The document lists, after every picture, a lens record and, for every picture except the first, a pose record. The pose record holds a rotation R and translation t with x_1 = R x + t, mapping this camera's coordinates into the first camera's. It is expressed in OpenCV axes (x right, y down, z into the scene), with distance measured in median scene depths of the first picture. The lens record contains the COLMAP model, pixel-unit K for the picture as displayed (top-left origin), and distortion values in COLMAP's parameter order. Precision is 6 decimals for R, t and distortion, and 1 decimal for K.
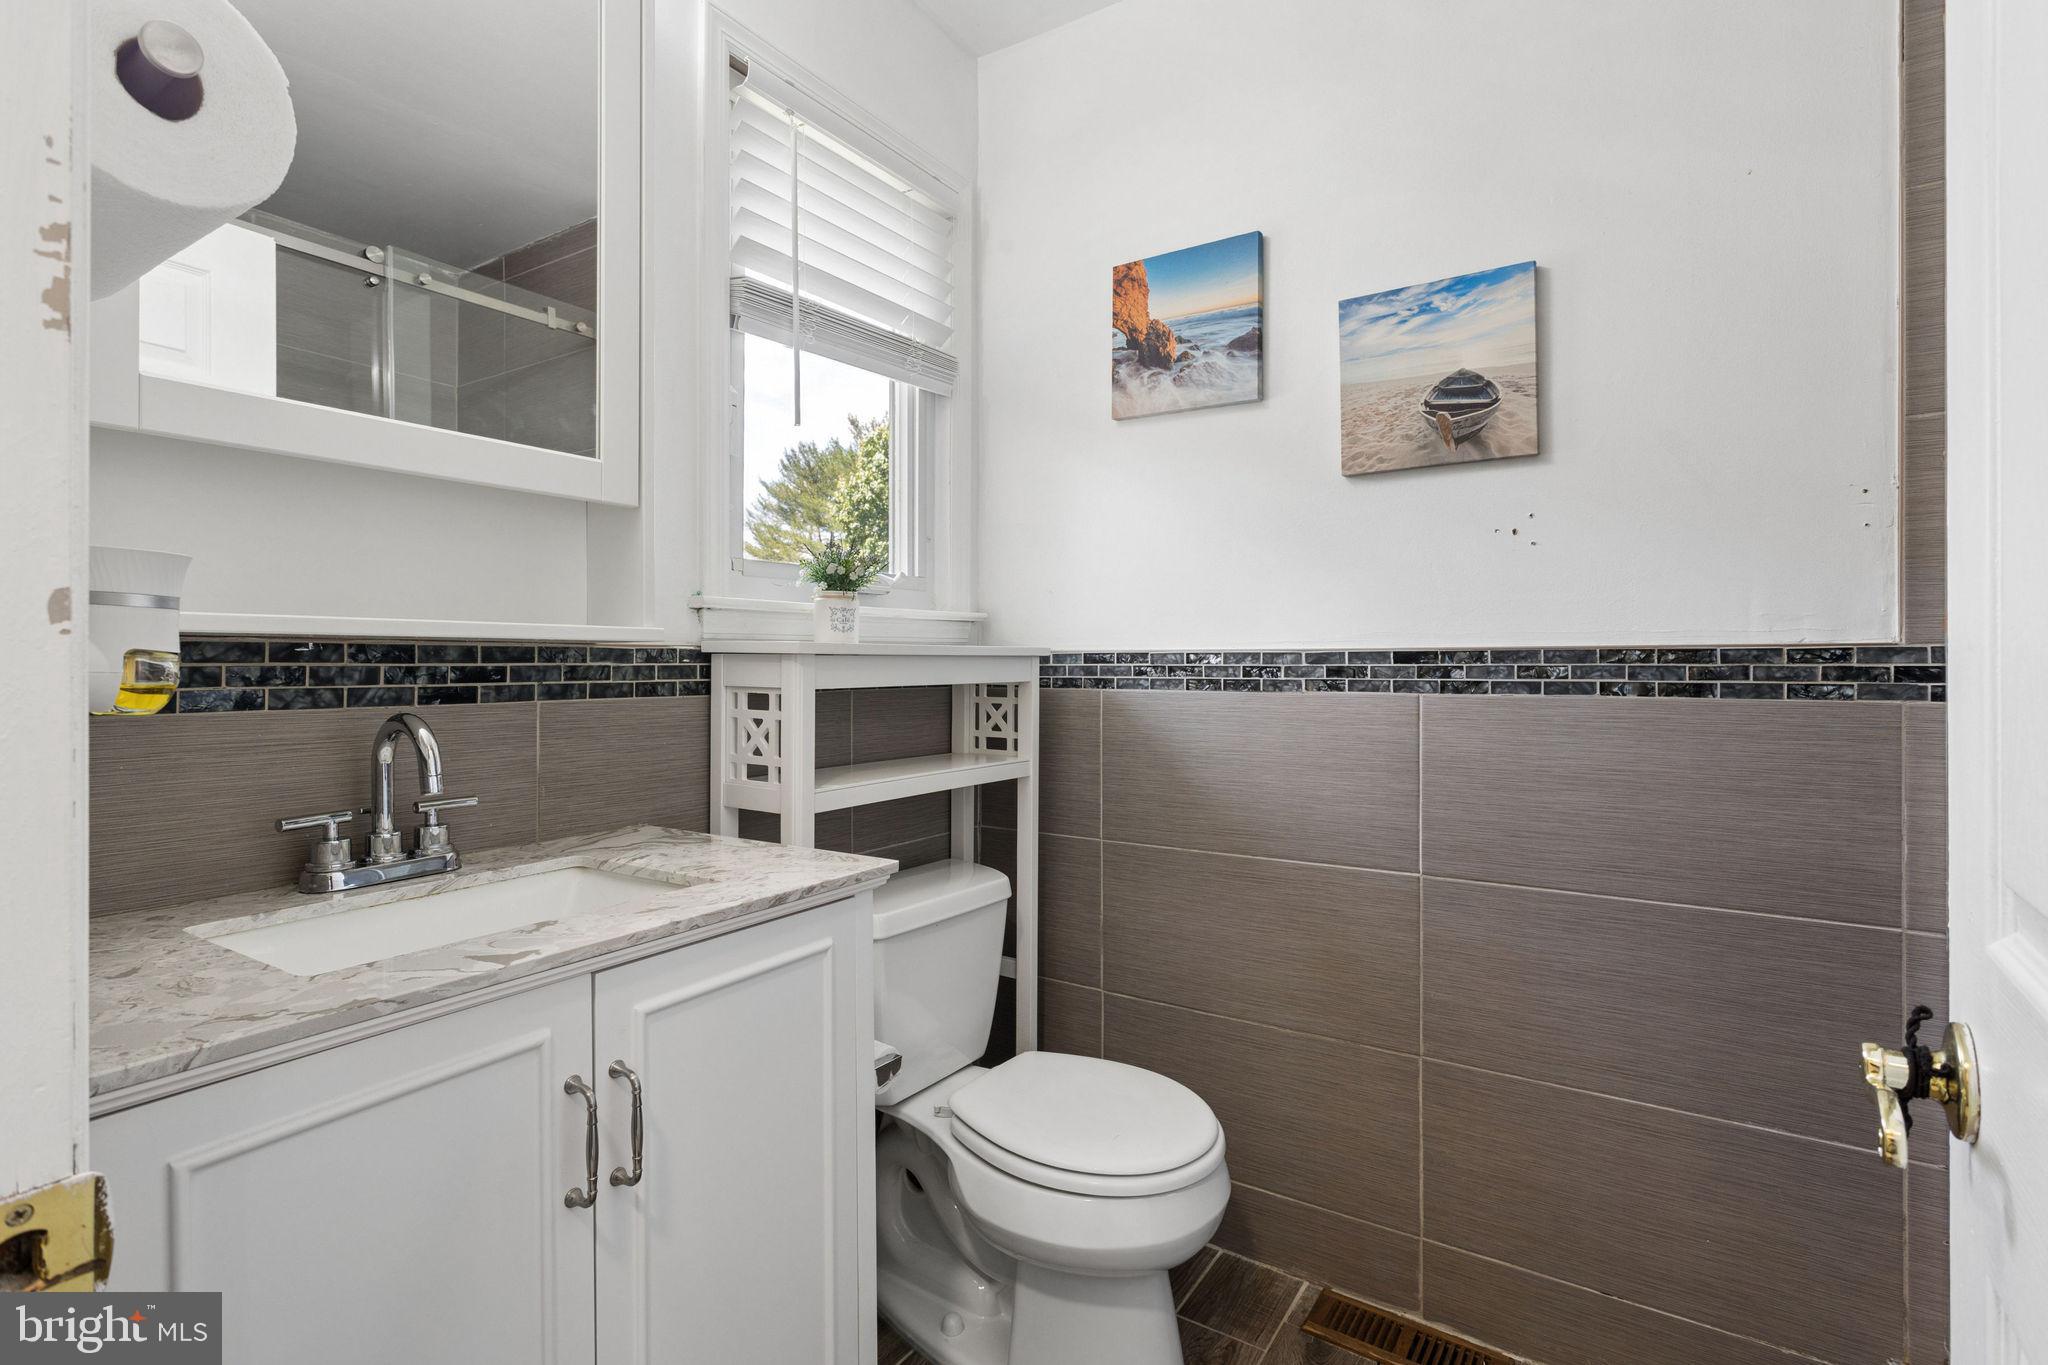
lens RADIAL K [[980.2, 0, 1021.1], [0, 980.2, 659.0], [0, 0, 1]] dist [-0.000028, 0.000818]
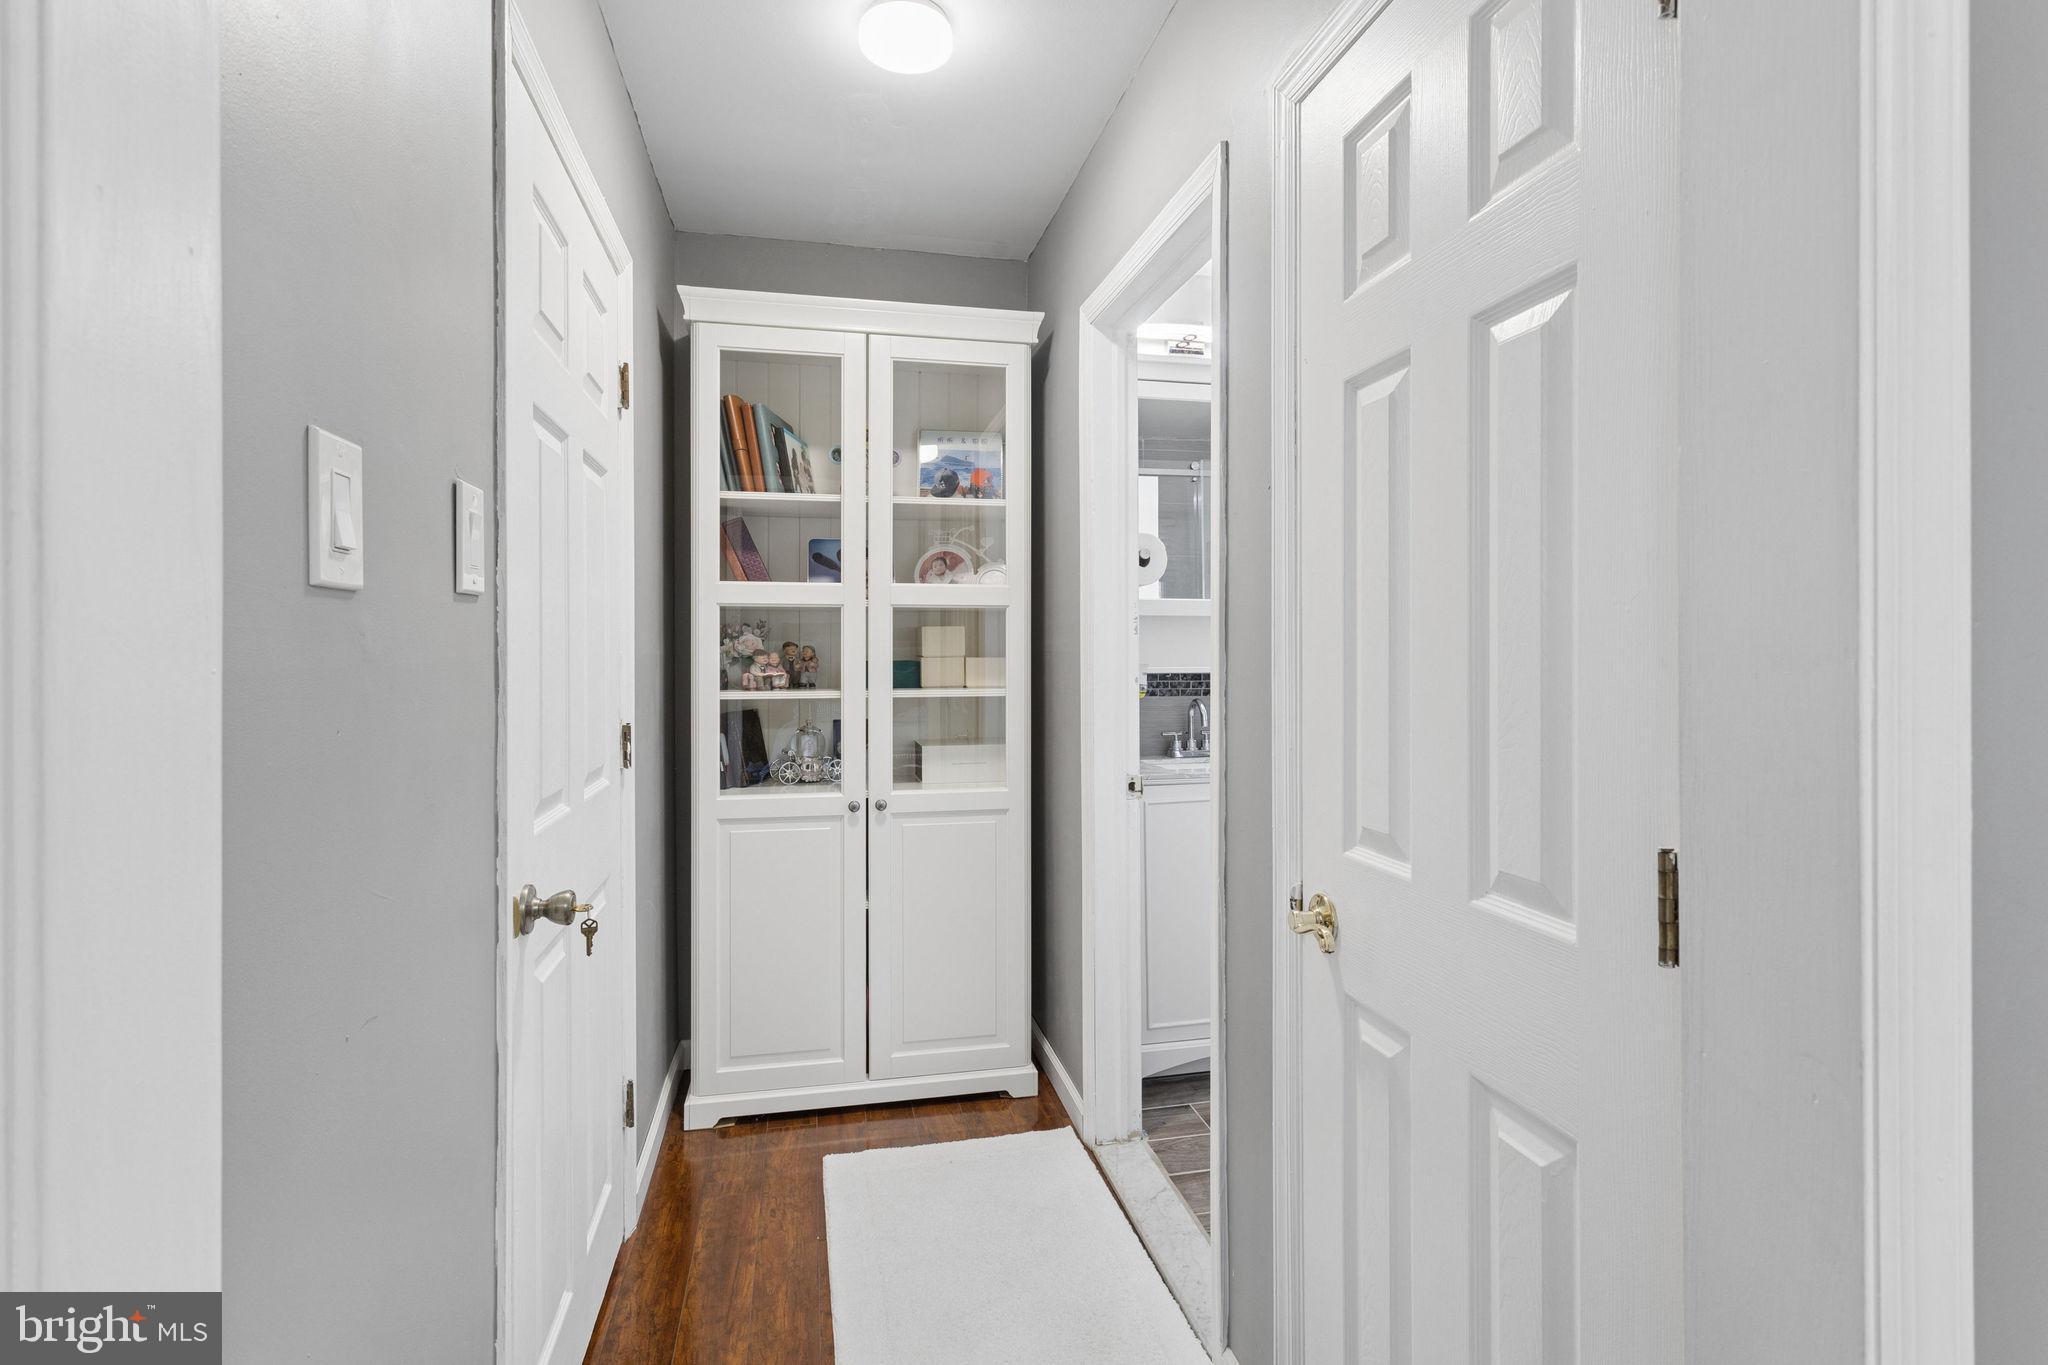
lens RADIAL K [[980.2, 0, 1021.1], [0, 980.2, 659.0], [0, 0, 1]] dist [-0.000028, 0.000818]
pose [[0.713691, 0.004002, -0.700449, 1.030688], [0.005927, 0.999913, 0.011752, -0.099692], [0.700436, -0.012539, 0.713605, -1.432162]]
